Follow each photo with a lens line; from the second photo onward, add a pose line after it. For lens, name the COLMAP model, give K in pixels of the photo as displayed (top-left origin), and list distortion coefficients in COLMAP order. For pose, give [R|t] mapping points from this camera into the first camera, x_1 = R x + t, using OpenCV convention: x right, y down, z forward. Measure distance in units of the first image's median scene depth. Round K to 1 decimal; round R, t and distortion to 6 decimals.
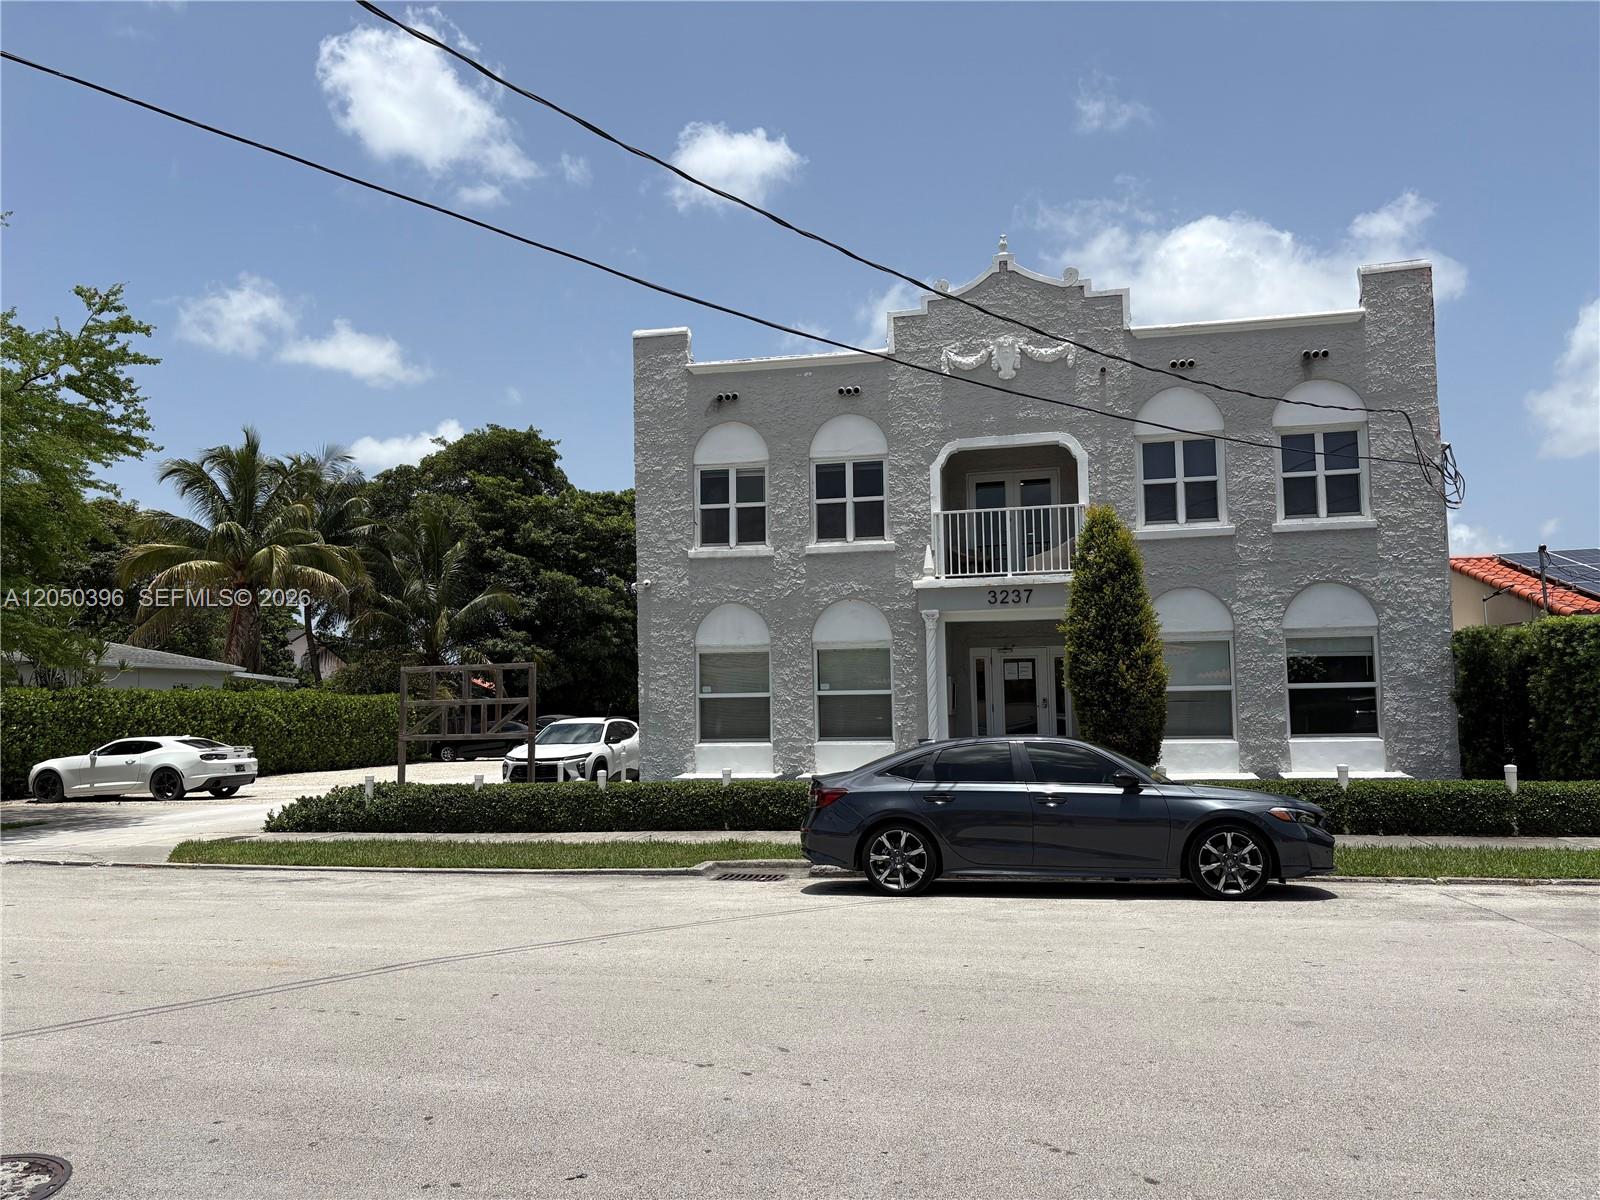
lens RADIAL K [[1221.5, 0, 789.8], [0, 1221.5, 612.4], [0, 0, 1]] dist [0.053921, -0.058192]
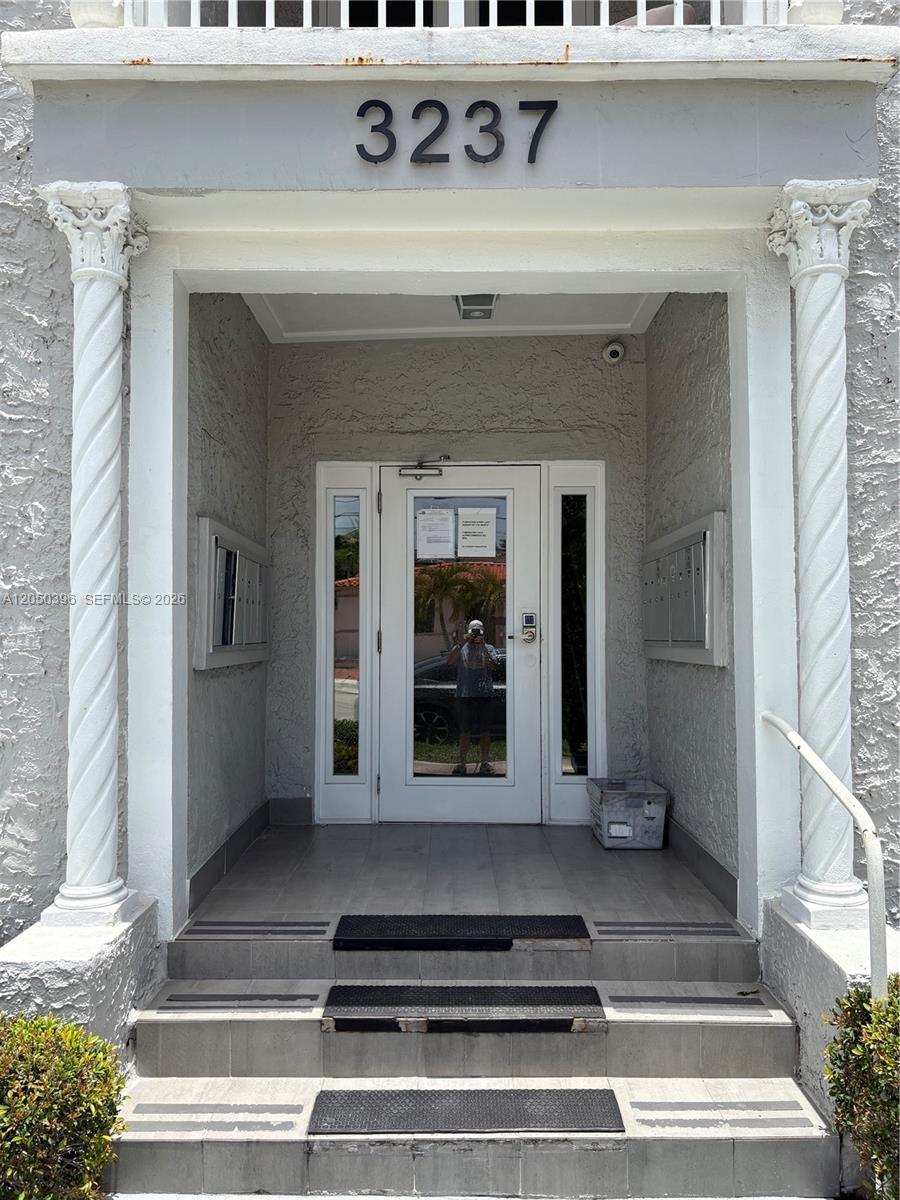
lens RADIAL K [[916.1, 0, 447.4], [0, 916.1, 607.6], [0, 0, 1]] dist [0.053921, -0.058192]
pose [[0.977149, 0.024211, 0.211170, 0.139200], [-0.033643, 0.998585, 0.041186, 0.061327], [-0.209874, -0.047349, 0.976581, 0.797216]]
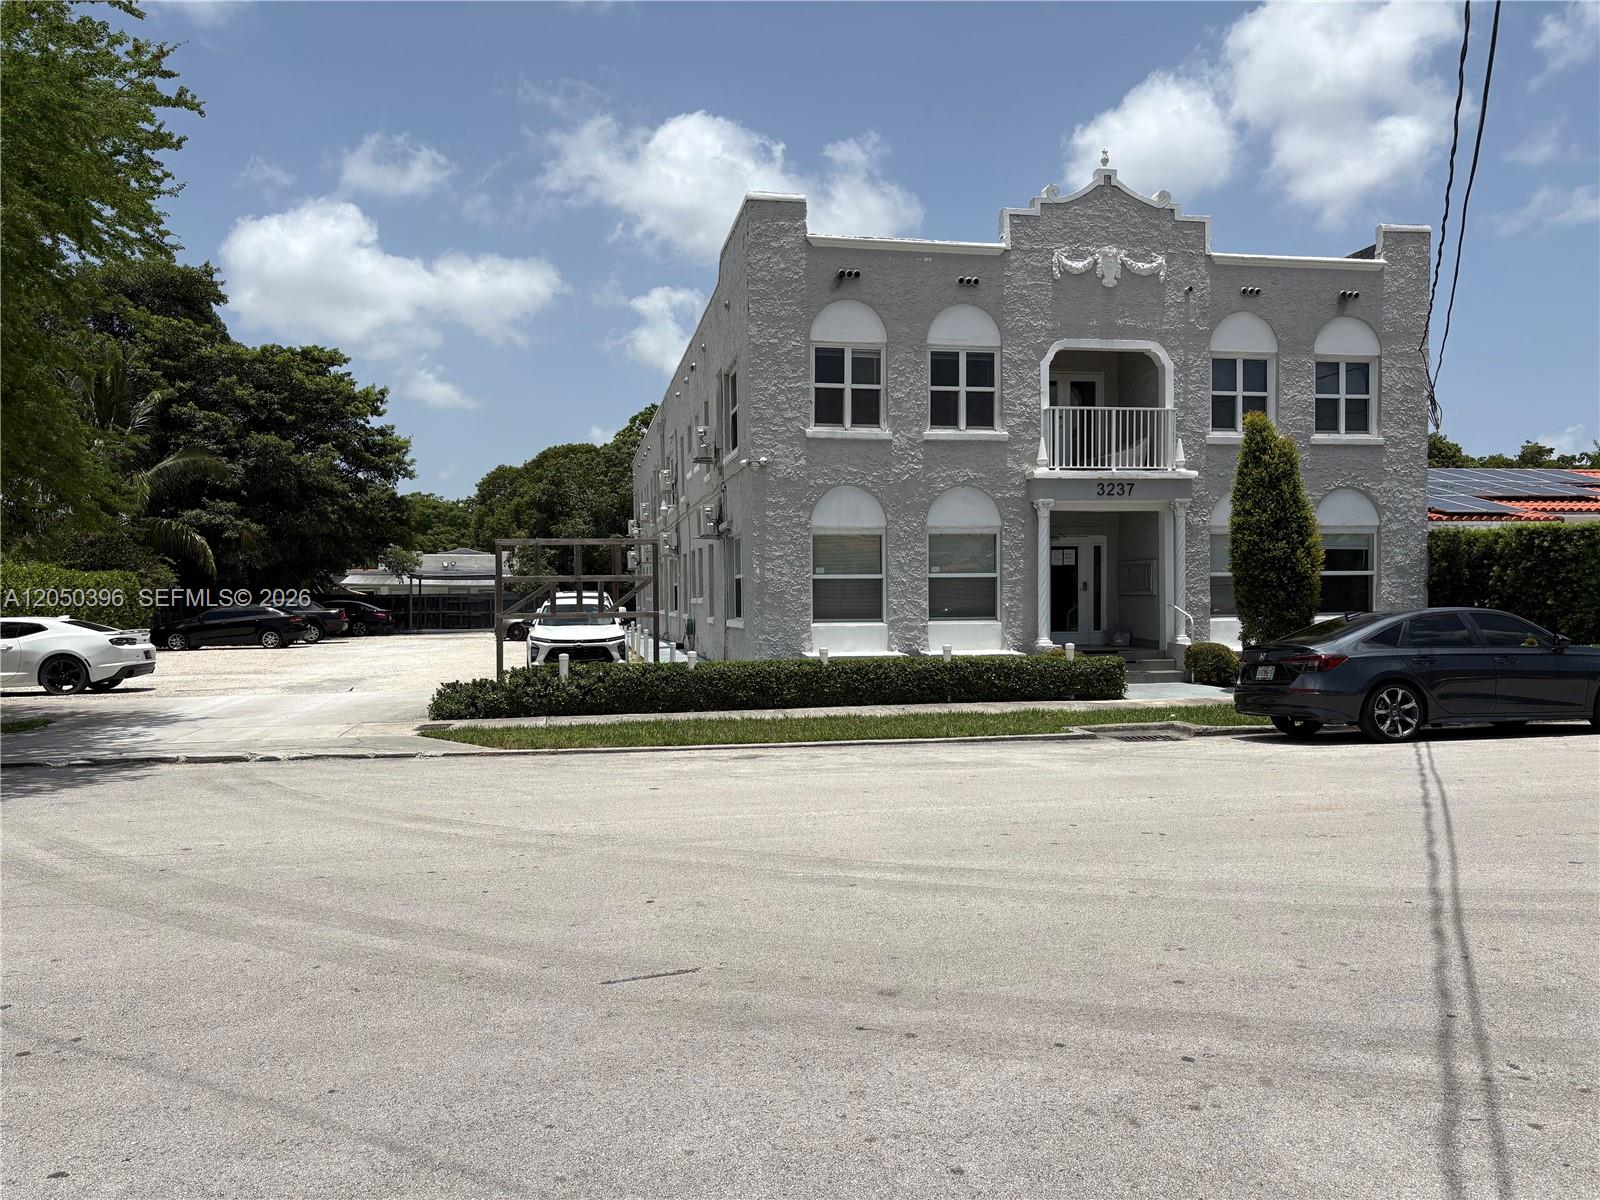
lens RADIAL K [[1221.5, 0, 796.2], [0, 1221.5, 627.8], [0, 0, 1]] dist [0.053921, -0.058192]
pose [[0.916665, -0.003094, 0.399645, -0.503532], [-0.037550, 0.994880, 0.093830, 0.017355], [-0.397889, -0.101017, 0.911855, 0.087186]]
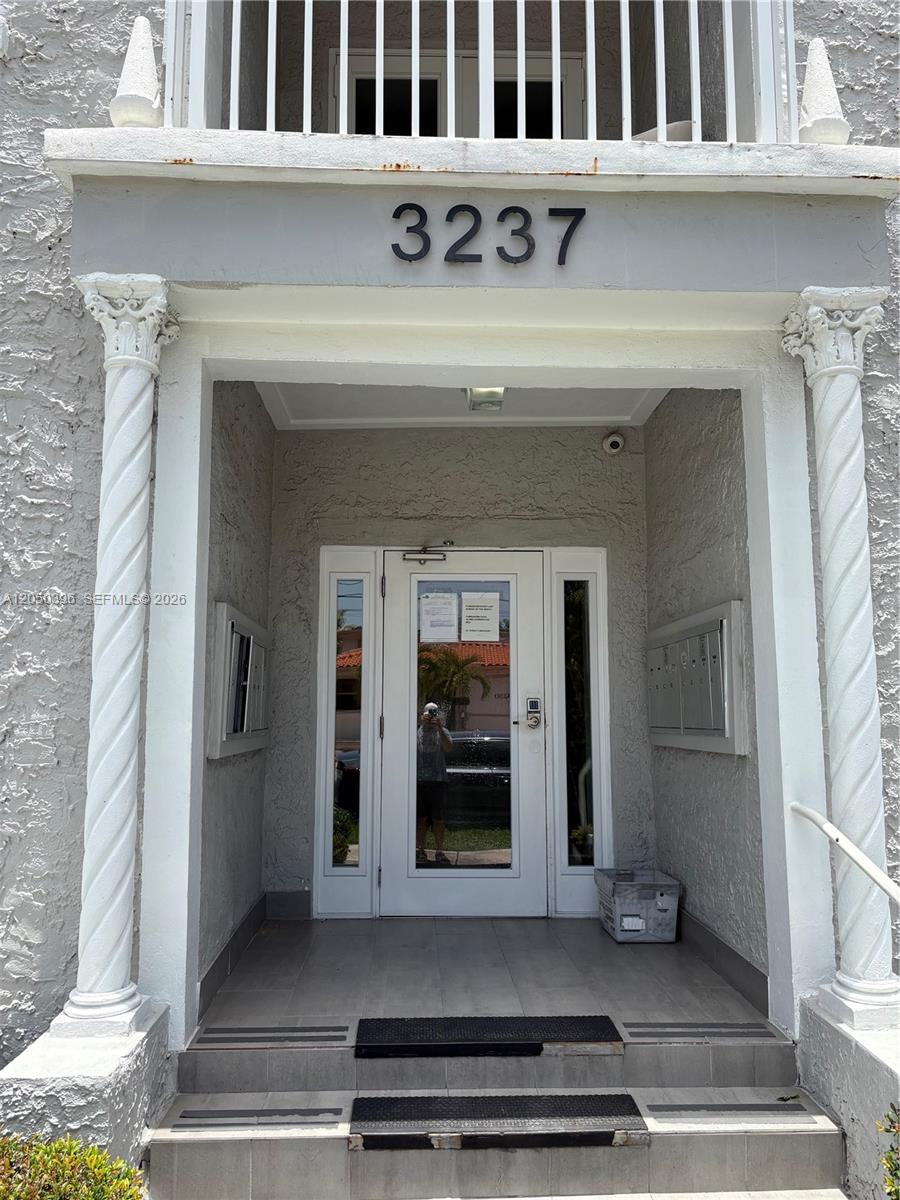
lens RADIAL K [[916.1, 0, 449.9], [0, 916.1, 610.8], [0, 0, 1]] dist [0.053921, -0.058192]
pose [[0.966810, 0.048083, 0.250931, 0.127921], [-0.038062, 0.998278, -0.044641, 0.060502], [-0.252645, 0.033608, 0.966975, 0.801332]]
